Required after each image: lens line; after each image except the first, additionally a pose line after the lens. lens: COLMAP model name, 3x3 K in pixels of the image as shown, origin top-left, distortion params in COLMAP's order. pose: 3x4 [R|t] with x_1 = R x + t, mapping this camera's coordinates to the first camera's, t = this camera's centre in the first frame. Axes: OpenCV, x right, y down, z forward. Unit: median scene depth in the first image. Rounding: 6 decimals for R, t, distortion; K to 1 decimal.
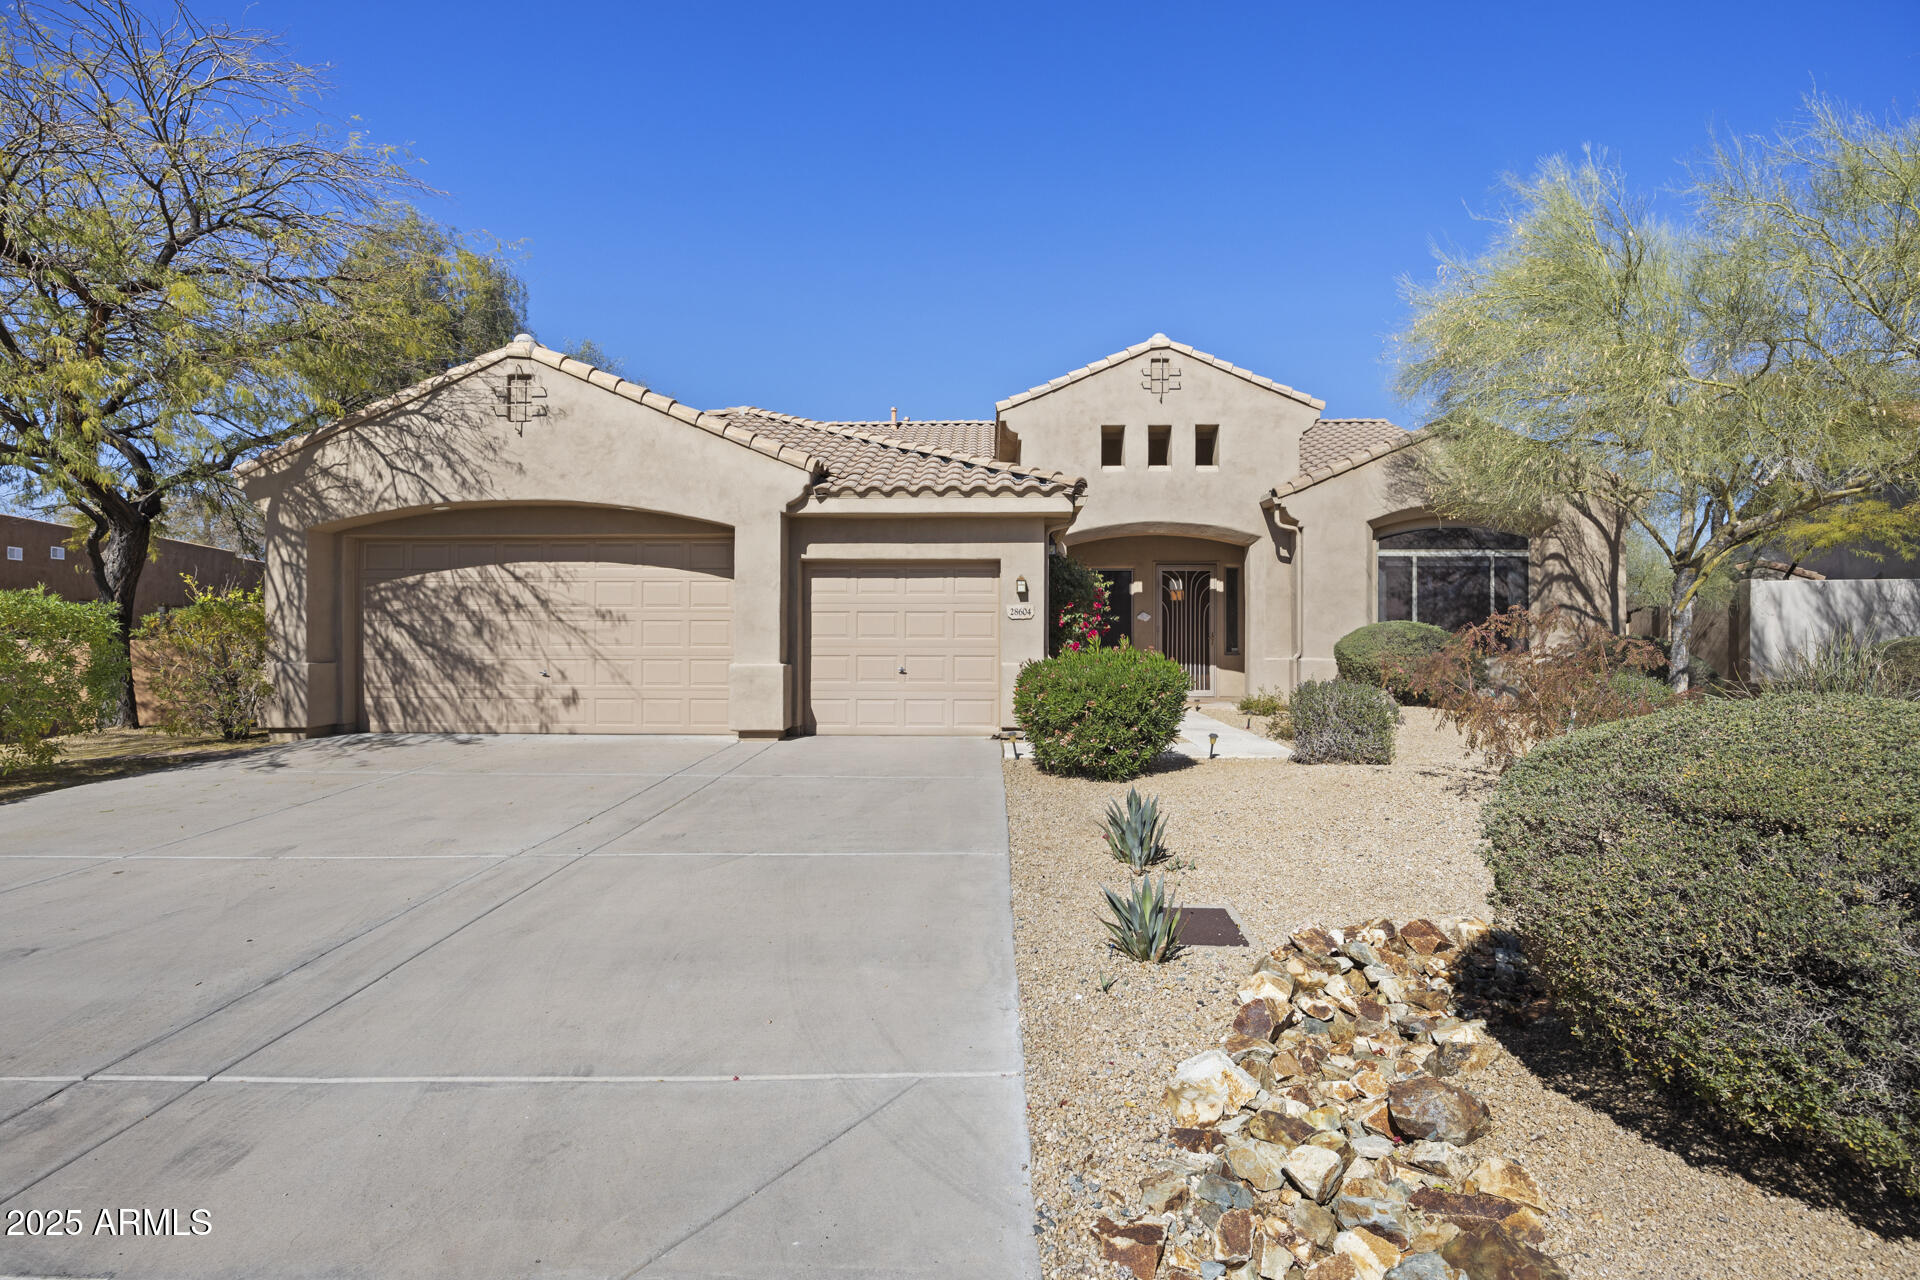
lens RADIAL K [[993.1, 0, 961.2], [0, 993.1, 634.3], [0, 0, 1]] dist [-0.008058, 0.000190]
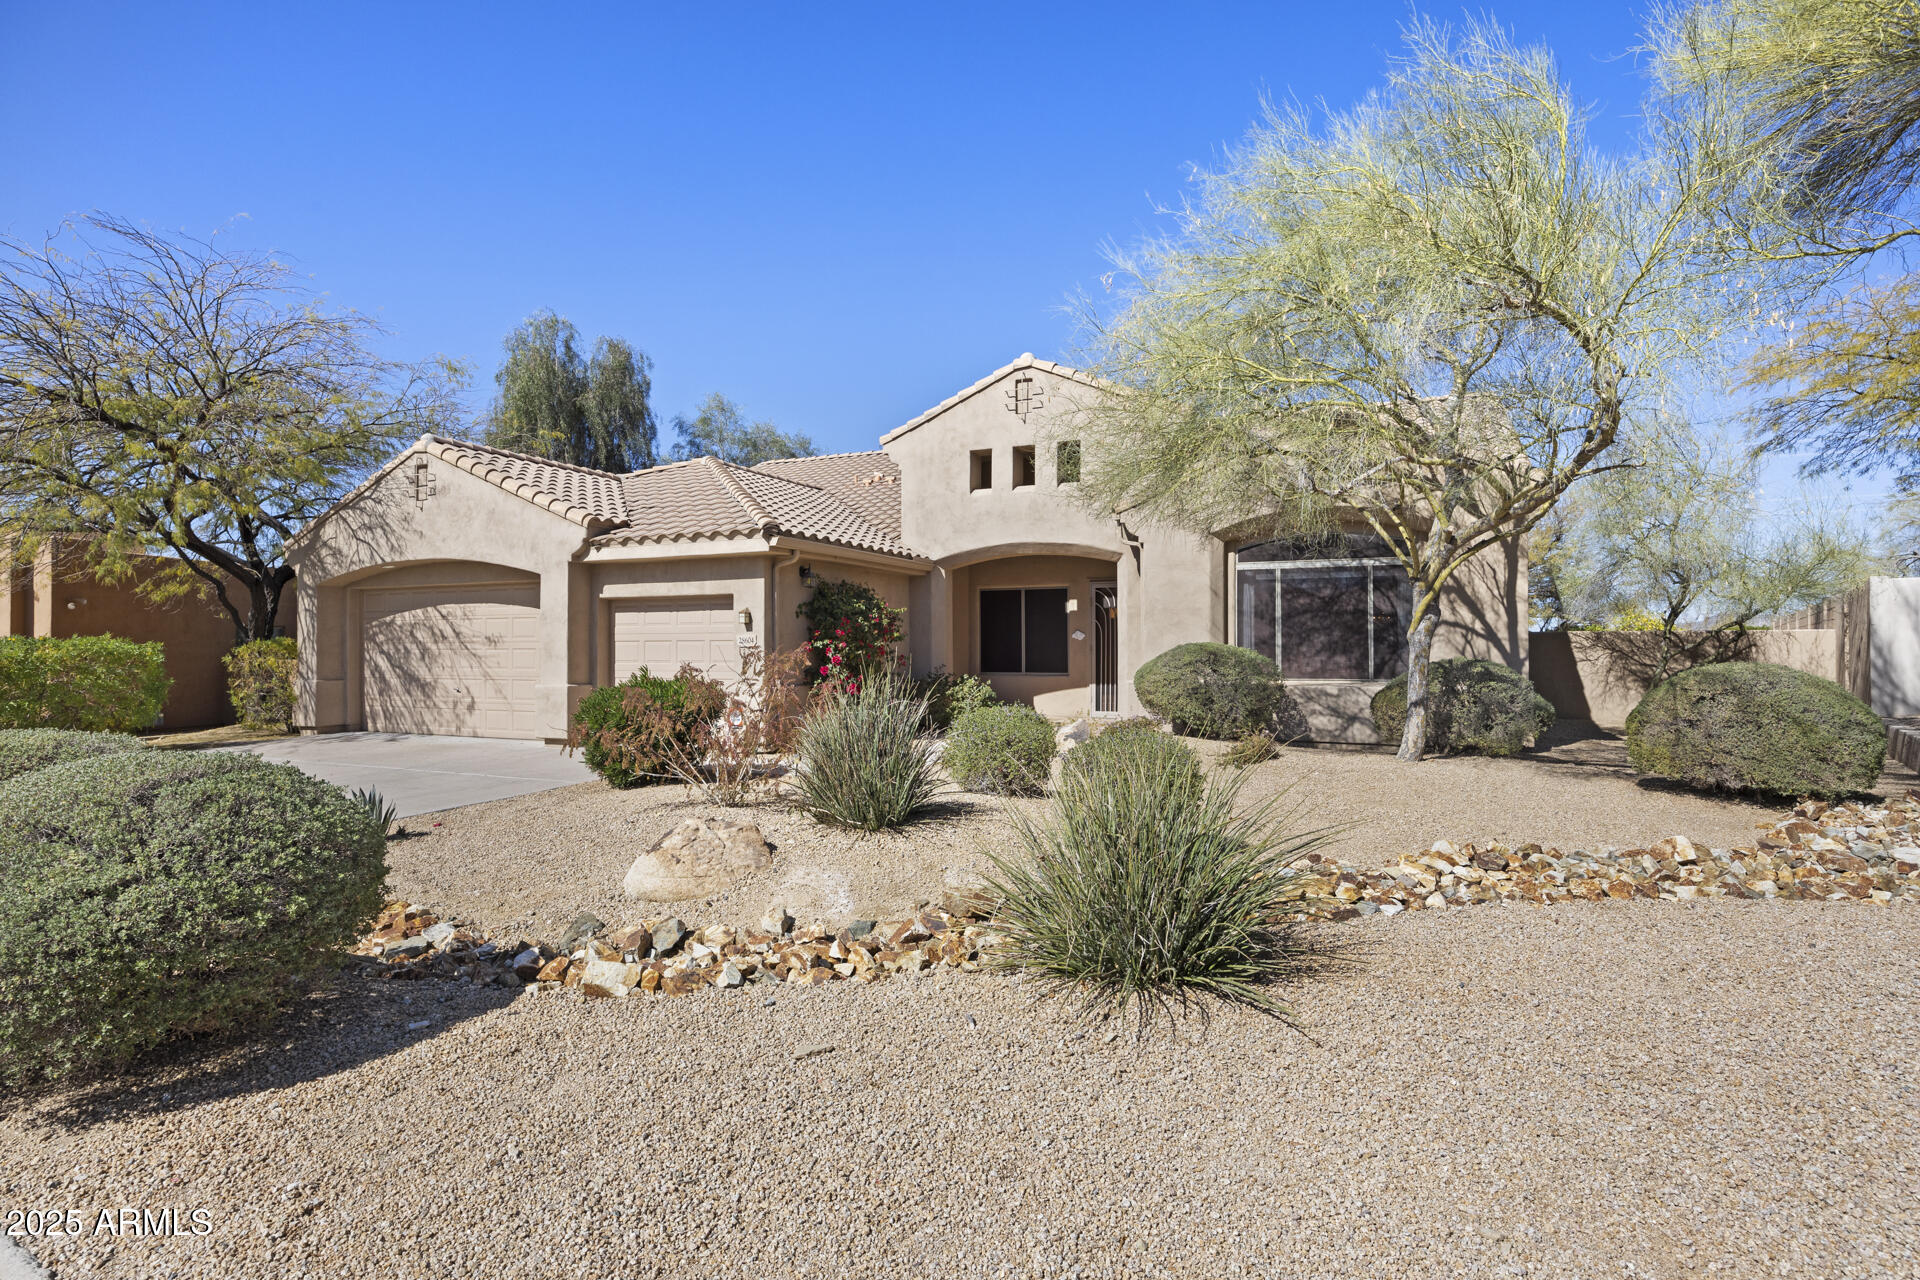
lens RADIAL K [[1052.9, 0, 960.0], [0, 1052.9, 643.9], [0, 0, 1]] dist [0.002690, -0.000471]
pose [[0.910275, -0.004651, -0.413978, 0.753412], [0.006993, 0.999967, 0.004141, -0.021245], [0.413945, -0.006665, 0.910277, 0.011371]]
